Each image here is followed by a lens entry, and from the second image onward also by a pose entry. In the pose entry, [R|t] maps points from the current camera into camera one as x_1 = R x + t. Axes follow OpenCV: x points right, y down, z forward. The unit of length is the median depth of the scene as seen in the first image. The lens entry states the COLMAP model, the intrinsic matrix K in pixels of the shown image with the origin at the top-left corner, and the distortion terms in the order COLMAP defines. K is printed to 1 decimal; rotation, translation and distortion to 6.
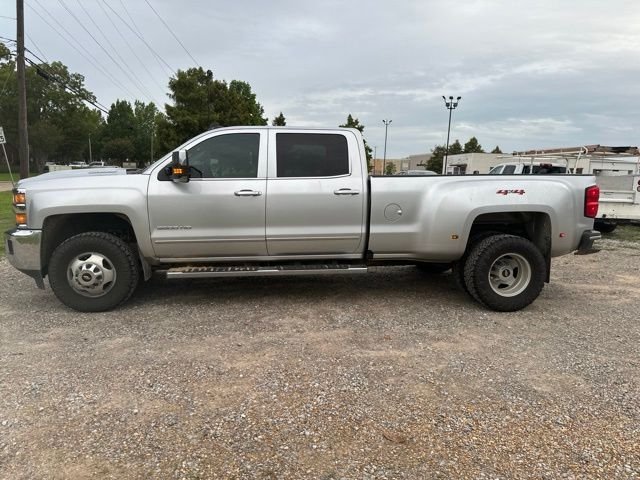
lens RADIAL K [[454.2, 0, 314.6], [0, 454.2, 246.2], [0, 0, 1]] dist [0.032880, -0.037336]
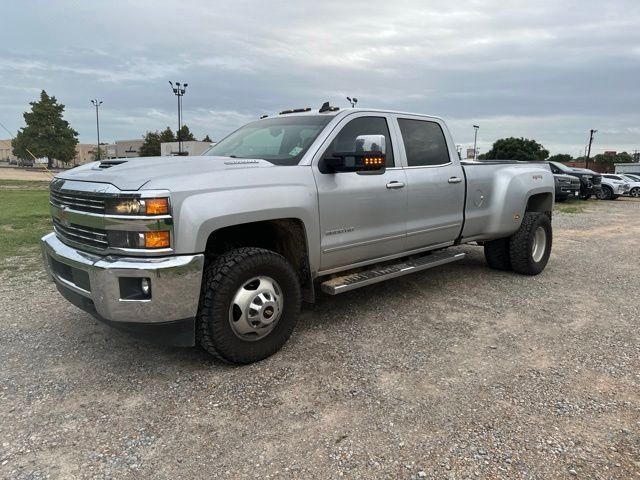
lens RADIAL K [[454.2, 0, 305.4], [0, 454.2, 245.3], [0, 0, 1]] dist [0.032880, -0.037336]
pose [[0.798295, -0.110372, 0.592066, -0.791762], [0.095713, 0.993820, 0.056214, -0.063596], [-0.594612, 0.011793, 0.803926, 0.373800]]
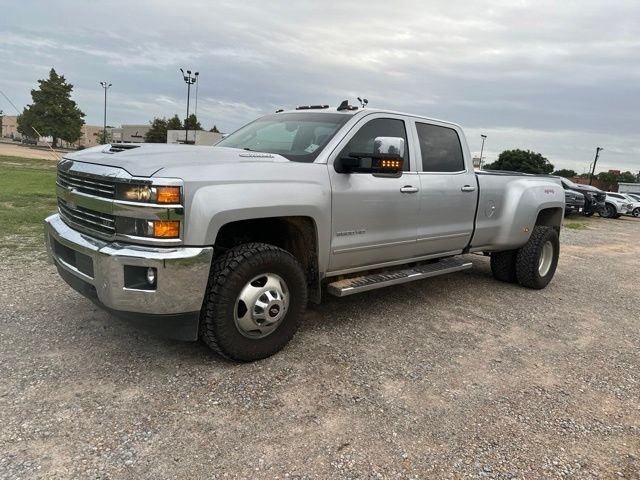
lens RADIAL K [[454.2, 0, 310.9], [0, 454.2, 242.9], [0, 0, 1]] dist [0.032880, -0.037336]
pose [[0.796250, -0.056657, 0.602309, -0.796368], [0.027507, 0.997966, 0.057511, -0.066672], [-0.604342, -0.029225, 0.796189, 0.394814]]
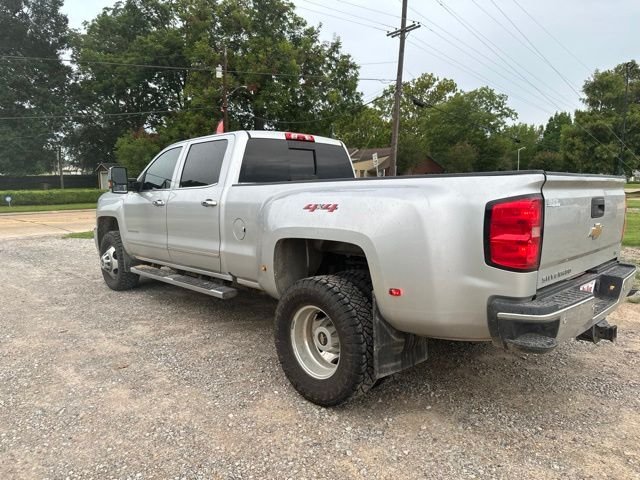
lens RADIAL K [[454.2, 0, 319.4], [0, 454.2, 235.4], [0, 0, 1]] dist [0.032880, -0.037336]
pose [[0.611541, 0.068573, -0.788236, 0.892635], [-0.111569, 0.993757, -0.000106, -0.078926], [0.783307, 0.088007, 0.615374, 0.608748]]
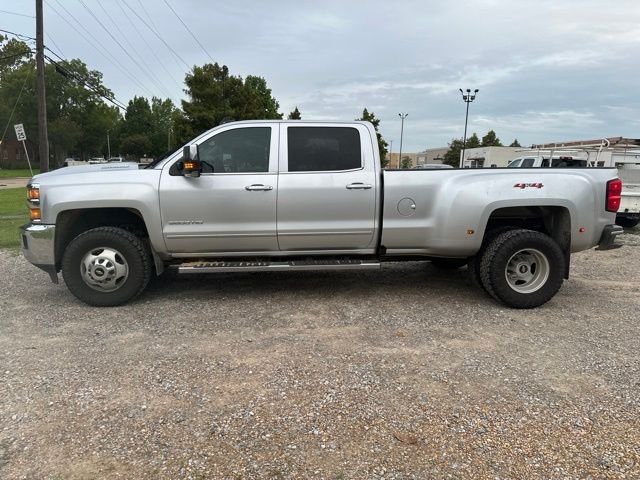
lens RADIAL K [[454.2, 0, 314.3], [0, 454.2, 243.5], [0, 0, 1]] dist [0.032880, -0.037336]
pose [[0.999406, 0.000918, -0.034448, 0.007382], [-0.000734, 0.999985, 0.005346, -0.000386], [0.034452, -0.005318, 0.999392, 0.012373]]
